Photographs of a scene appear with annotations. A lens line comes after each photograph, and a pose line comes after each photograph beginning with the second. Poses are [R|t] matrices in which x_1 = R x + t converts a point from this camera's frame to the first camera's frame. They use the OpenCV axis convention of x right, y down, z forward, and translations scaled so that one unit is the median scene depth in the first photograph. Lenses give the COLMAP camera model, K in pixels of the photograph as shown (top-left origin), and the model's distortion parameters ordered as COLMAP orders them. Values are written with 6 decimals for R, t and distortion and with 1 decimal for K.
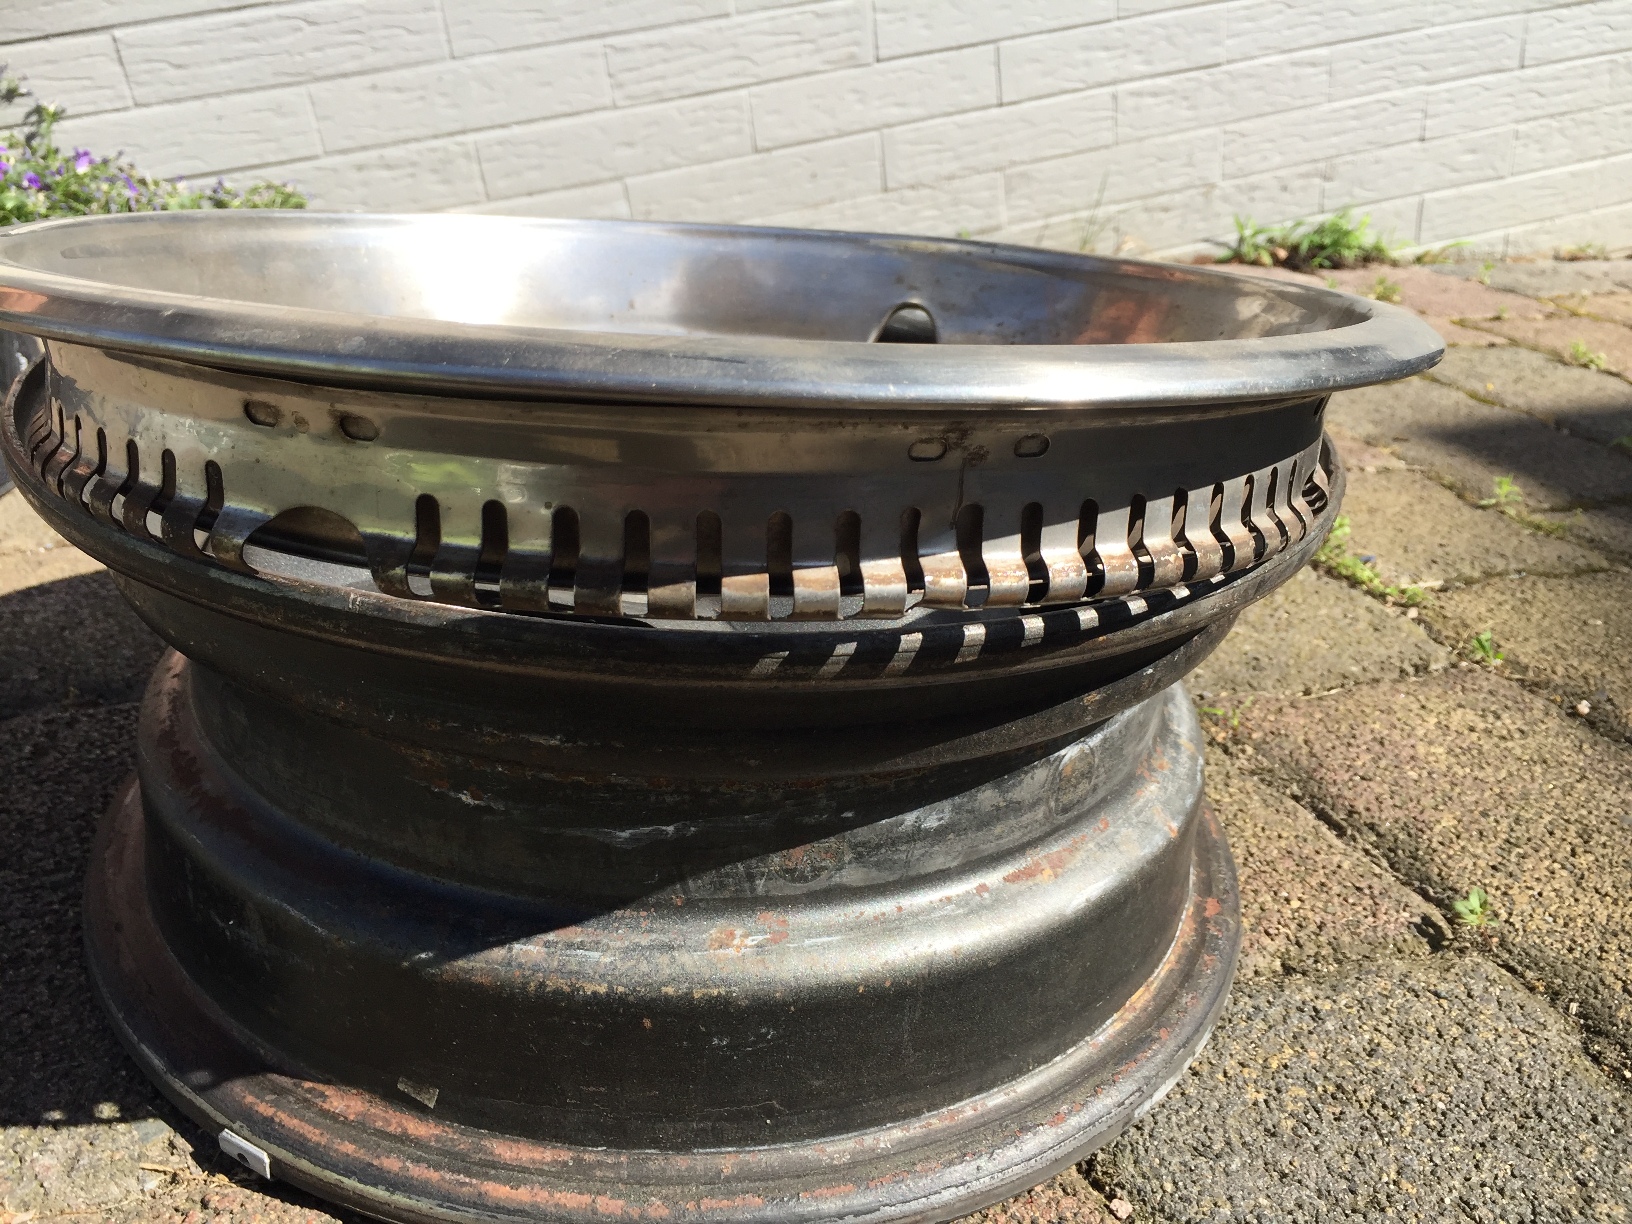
lens RADIAL K [[1402.9, 0, 814.5], [0, 1402.9, 605.1], [0, 0, 1]] dist [0.078134, -0.106467]
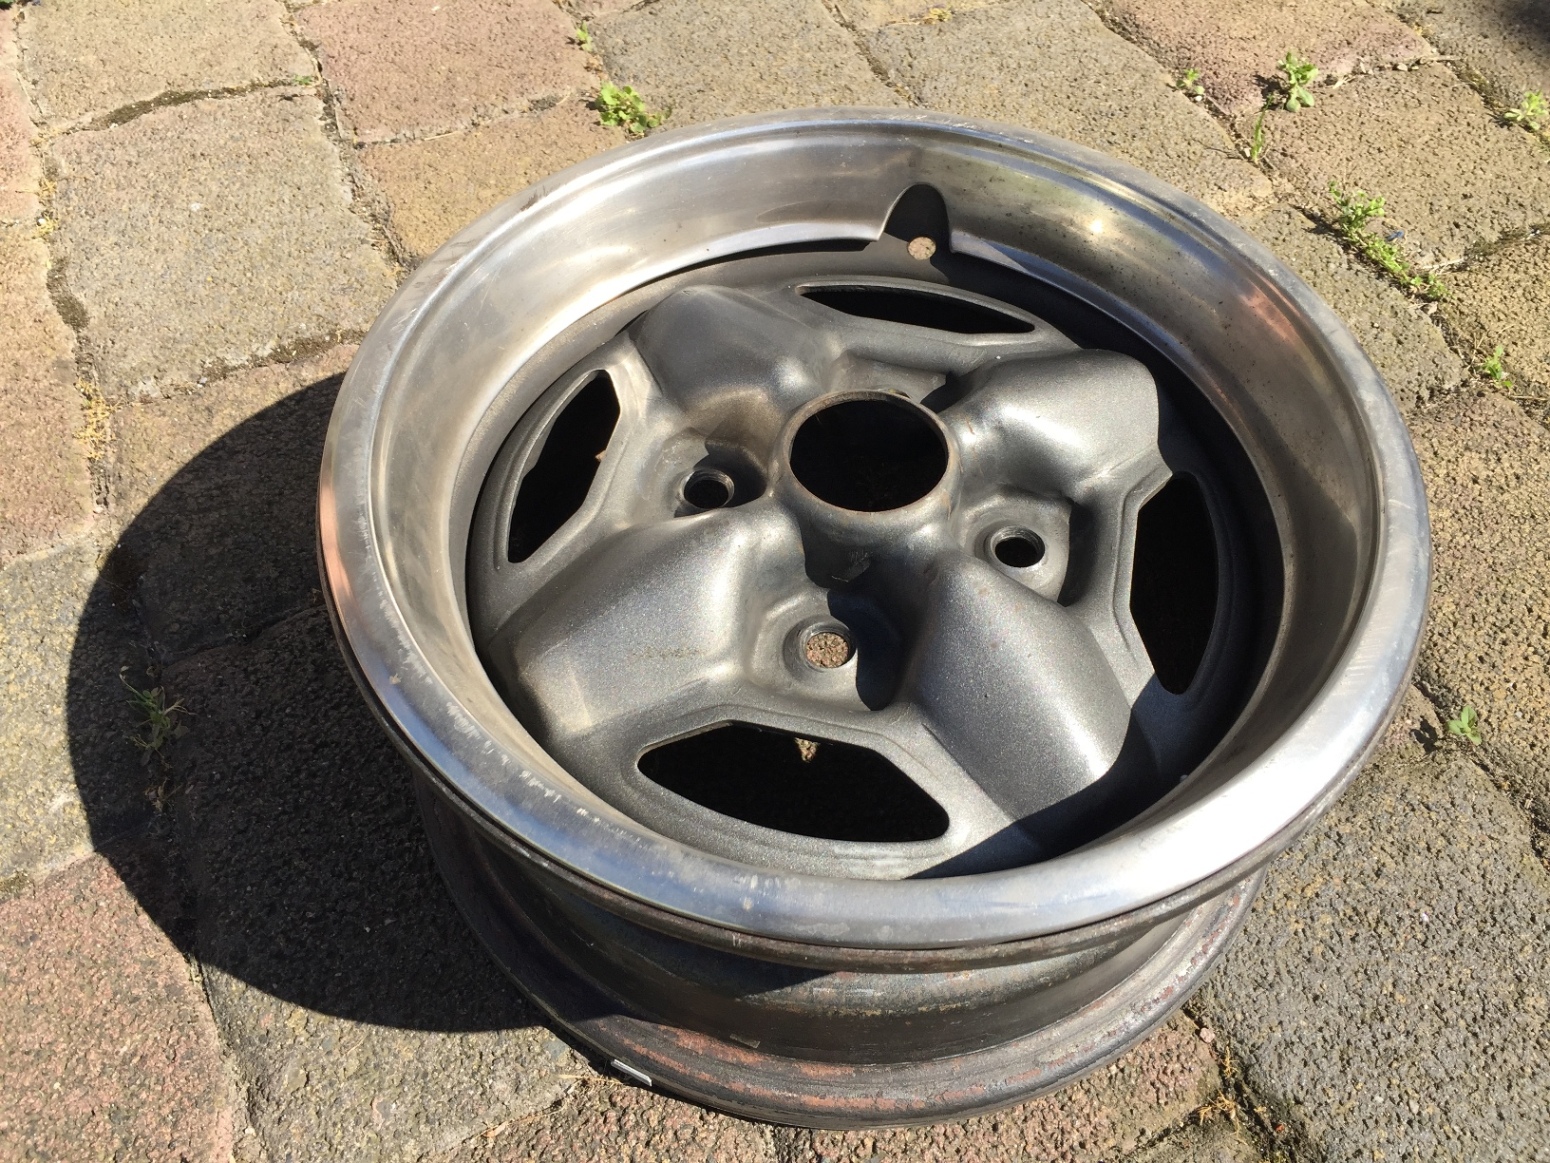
lens RADIAL K [[1332.4, 0, 777.0], [0, 1332.4, 589.0], [0, 0, 1]] dist [0.078134, -0.106467]
pose [[0.996248, -0.085613, -0.012693, -0.155001], [0.081088, 0.872020, 0.482707, -0.617115], [-0.030257, -0.481925, 0.875690, -0.004639]]
